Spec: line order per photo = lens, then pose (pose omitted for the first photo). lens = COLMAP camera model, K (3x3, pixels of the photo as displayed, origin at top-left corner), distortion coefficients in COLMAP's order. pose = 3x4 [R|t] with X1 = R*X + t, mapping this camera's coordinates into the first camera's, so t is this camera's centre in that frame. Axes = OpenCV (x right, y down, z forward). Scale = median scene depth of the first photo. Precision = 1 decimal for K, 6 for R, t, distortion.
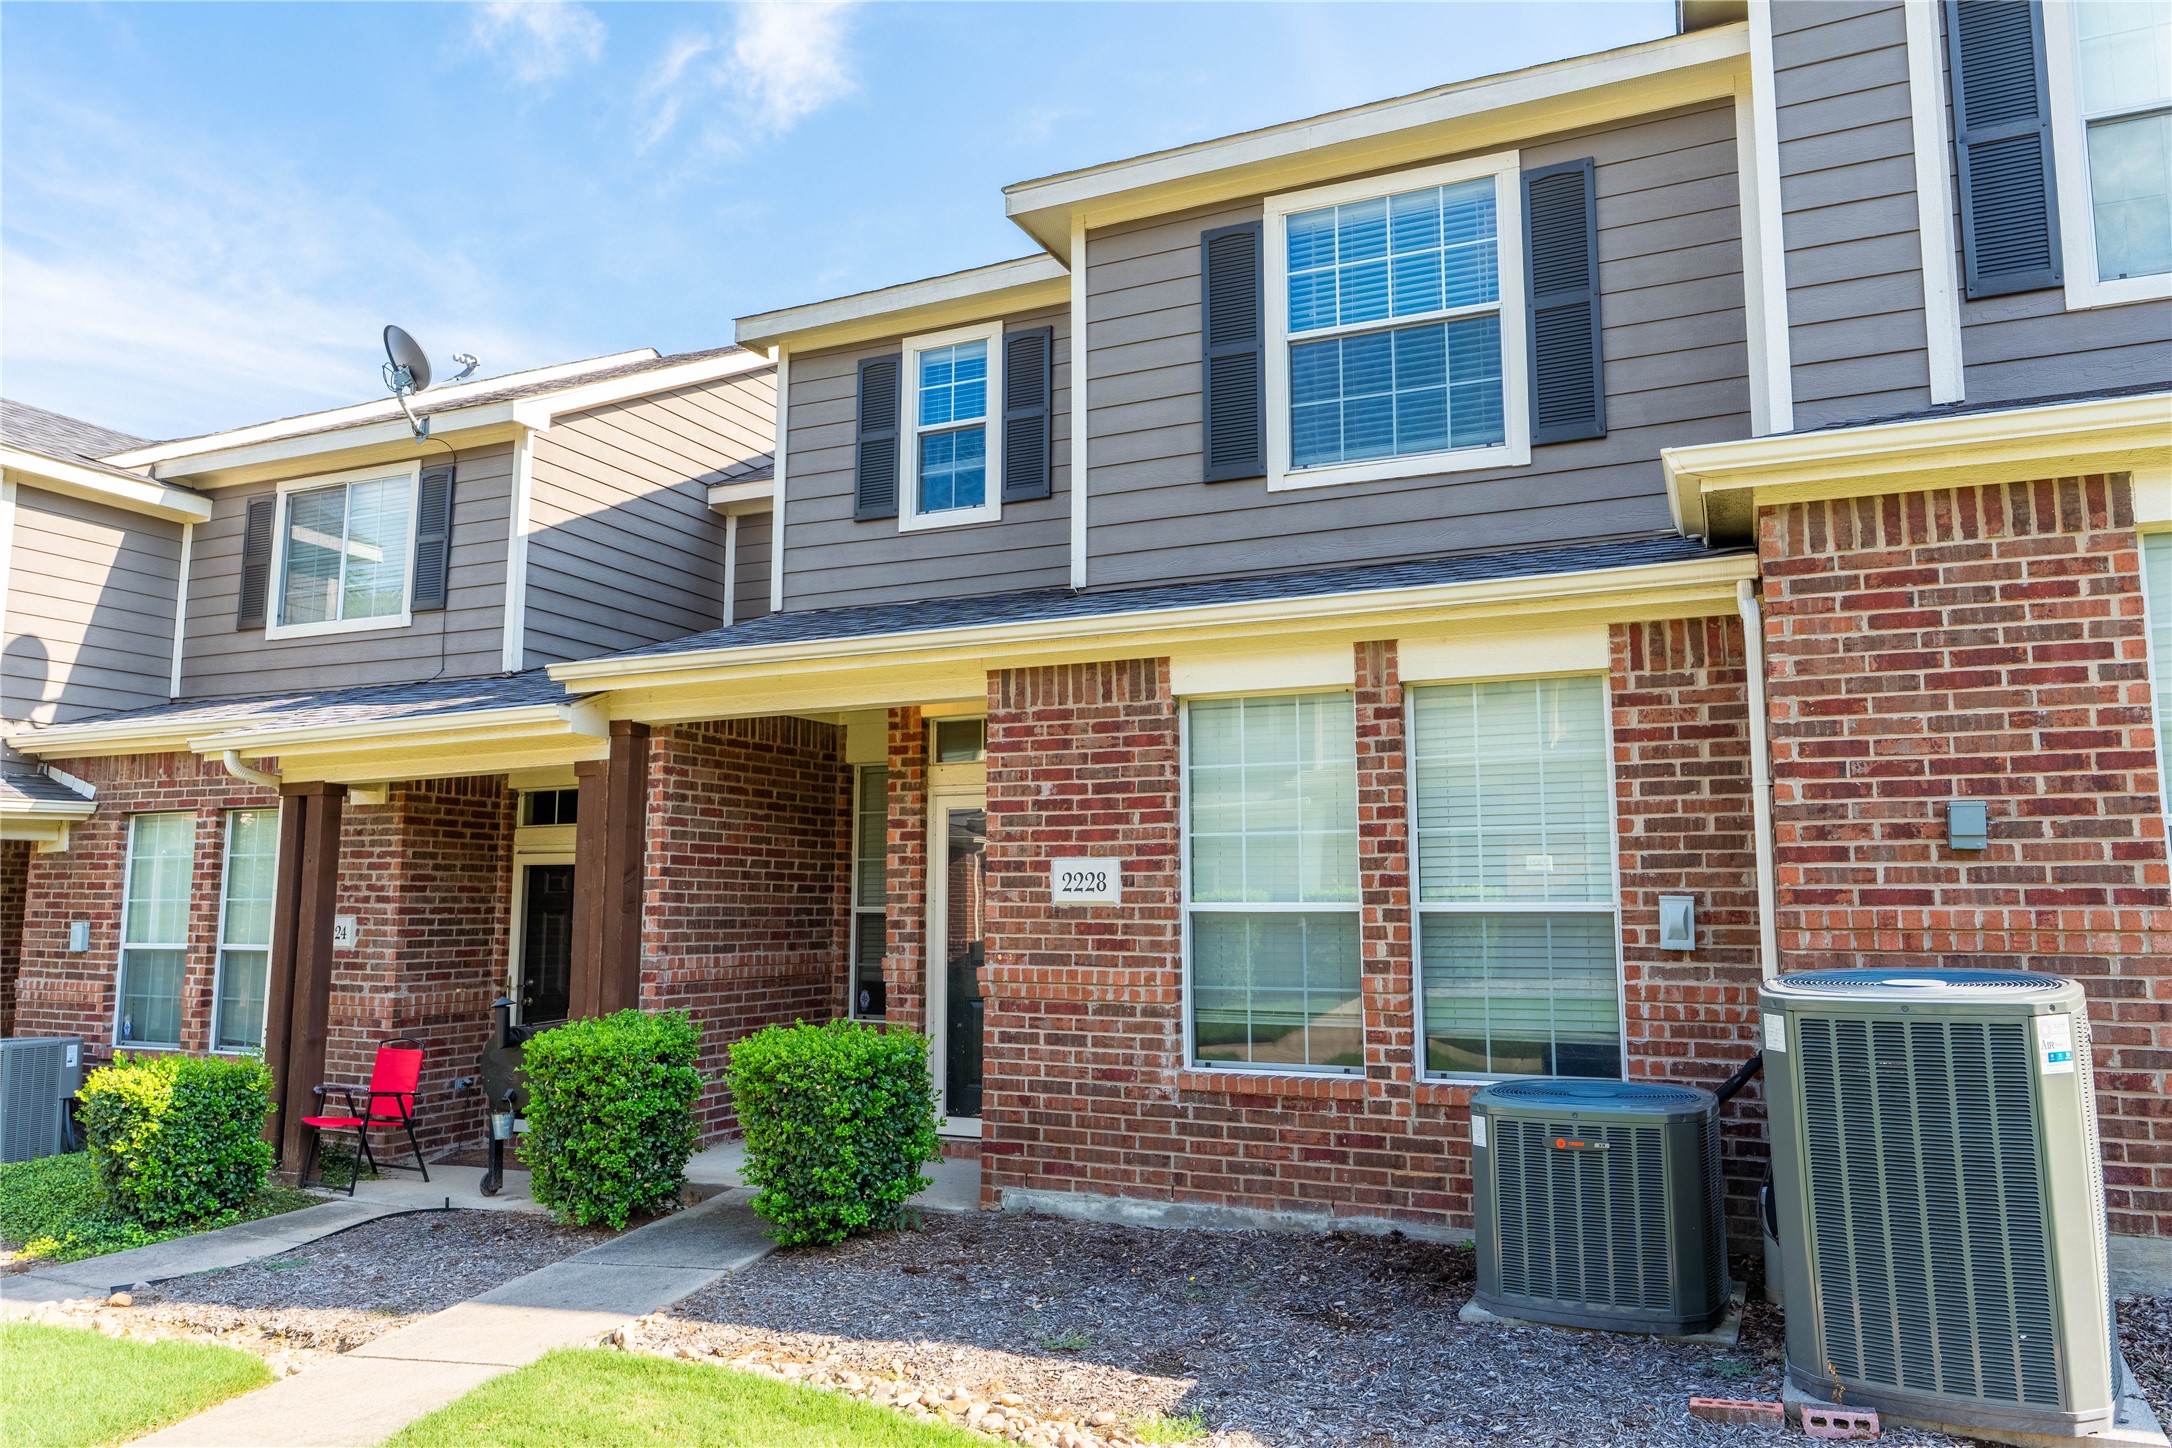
lens RADIAL K [[1482.2, 0, 1082.5], [0, 1482.2, 721.0], [0, 0, 1]] dist [0.002157, 0.000106]
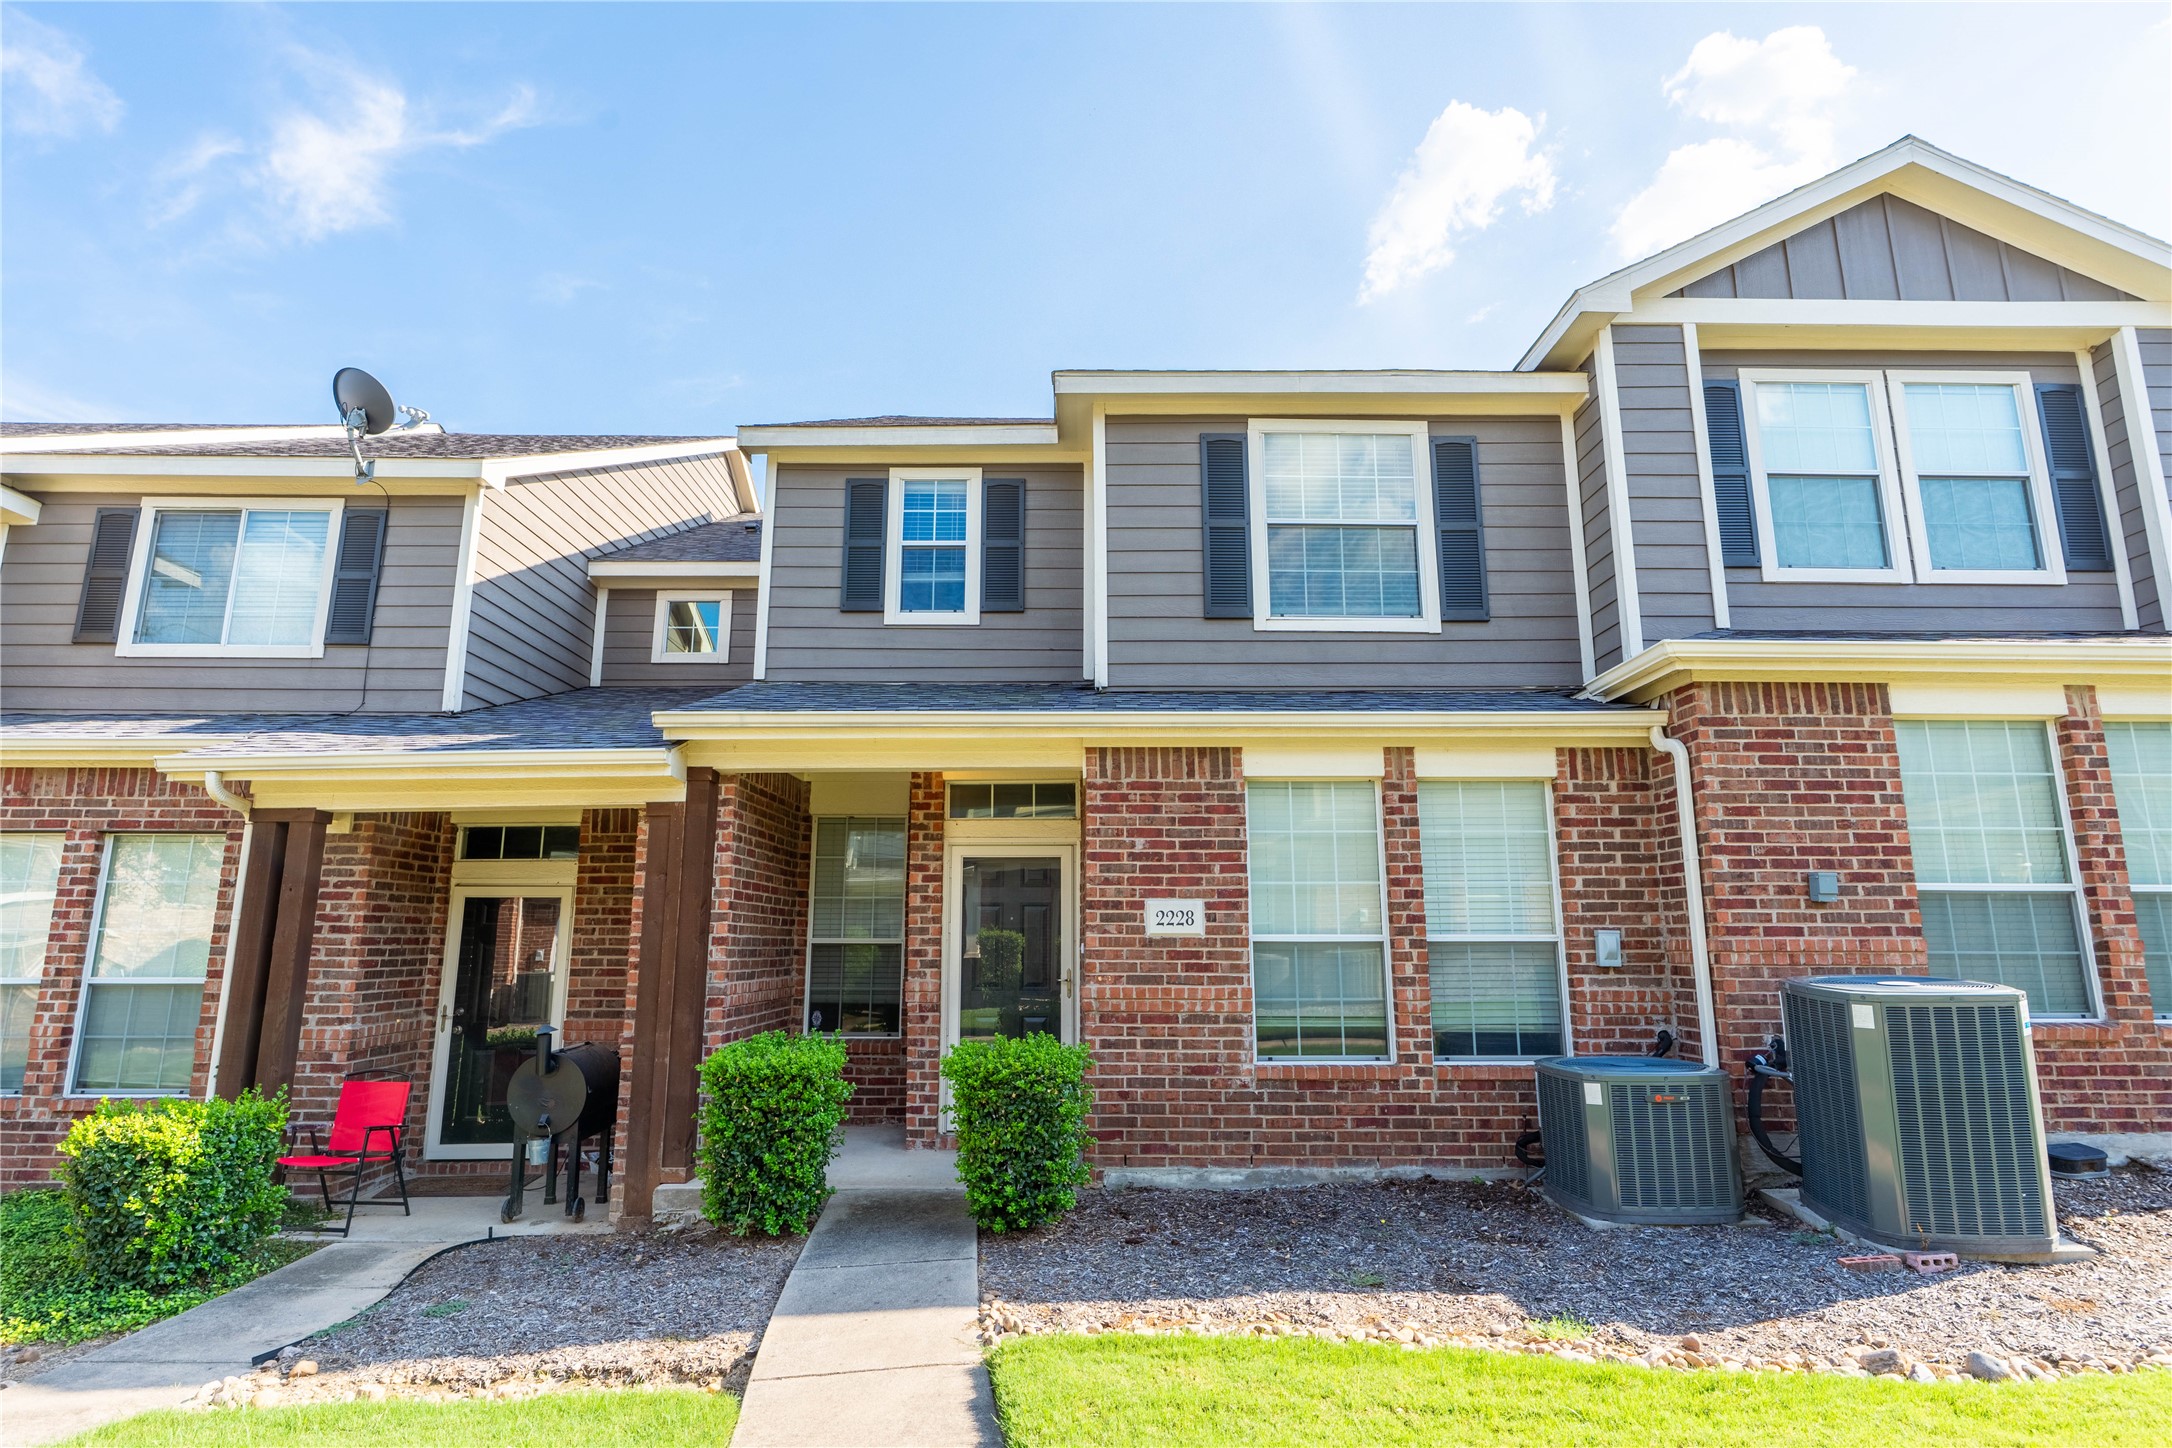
lens RADIAL K [[1136.7, 0, 1084.0], [0, 1136.7, 721.1], [0, 0, 1]] dist [-0.003248, 0.001204]
pose [[0.908797, 0.079693, 0.409557, -0.427193], [-0.052442, 0.995623, -0.077364, 0.017120], [-0.413930, 0.048831, 0.908998, 0.117111]]
